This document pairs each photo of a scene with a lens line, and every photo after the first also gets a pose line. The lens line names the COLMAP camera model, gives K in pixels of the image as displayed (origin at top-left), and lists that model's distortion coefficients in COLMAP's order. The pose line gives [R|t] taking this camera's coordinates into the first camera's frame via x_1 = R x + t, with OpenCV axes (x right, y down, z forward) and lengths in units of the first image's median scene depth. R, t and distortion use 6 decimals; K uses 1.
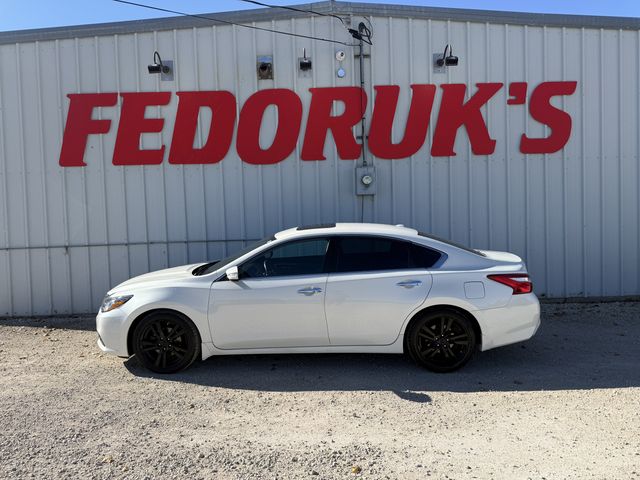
lens RADIAL K [[445.8, 0, 320.0], [0, 445.8, 240.0], [0, 0, 1]] dist [0.029508, -0.040260]
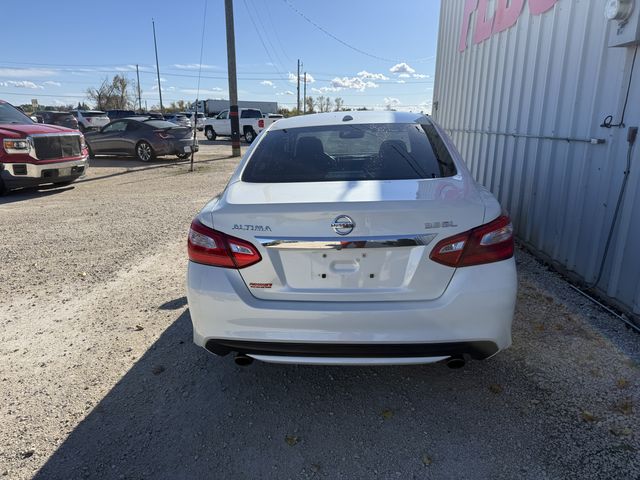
lens RADIAL K [[445.8, 0, 320.0], [0, 445.8, 240.0], [0, 0, 1]] dist [0.029508, -0.040260]
pose [[-0.038244, 0.288852, -0.956610, 0.579063], [-0.043486, 0.955922, 0.290382, -0.032762], [0.998322, 0.052705, -0.023998, 0.719717]]
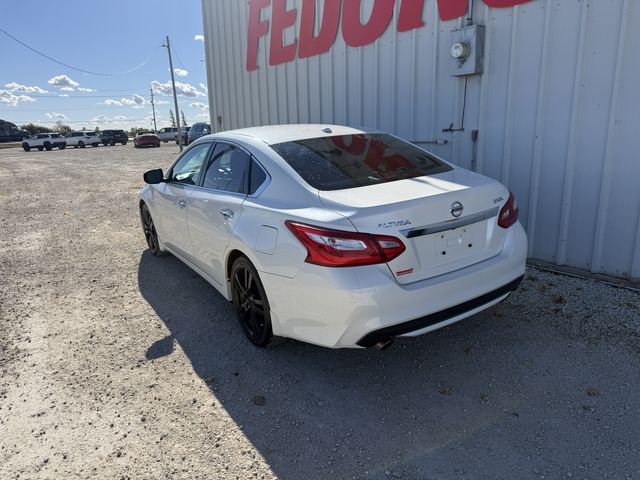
lens RADIAL K [[445.8, 0, 320.0], [0, 445.8, 240.0], [0, 0, 1]] dist [0.029508, -0.040260]
pose [[0.581157, 0.207484, -0.786897, 0.535184], [-0.020725, 0.970411, 0.240566, -0.022084], [0.813528, -0.123499, 0.568261, 0.437355]]
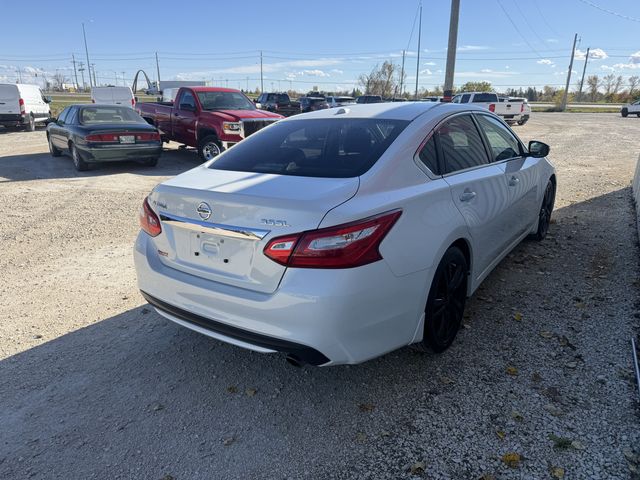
lens RADIAL K [[445.8, 0, 320.0], [0, 445.8, 240.0], [0, 0, 1]] dist [0.029508, -0.040260]
pose [[-0.556302, 0.272138, -0.785155, 0.517571], [-0.019477, 0.940325, 0.339721, -0.050537], [0.830752, 0.204280, -0.517804, 0.957515]]
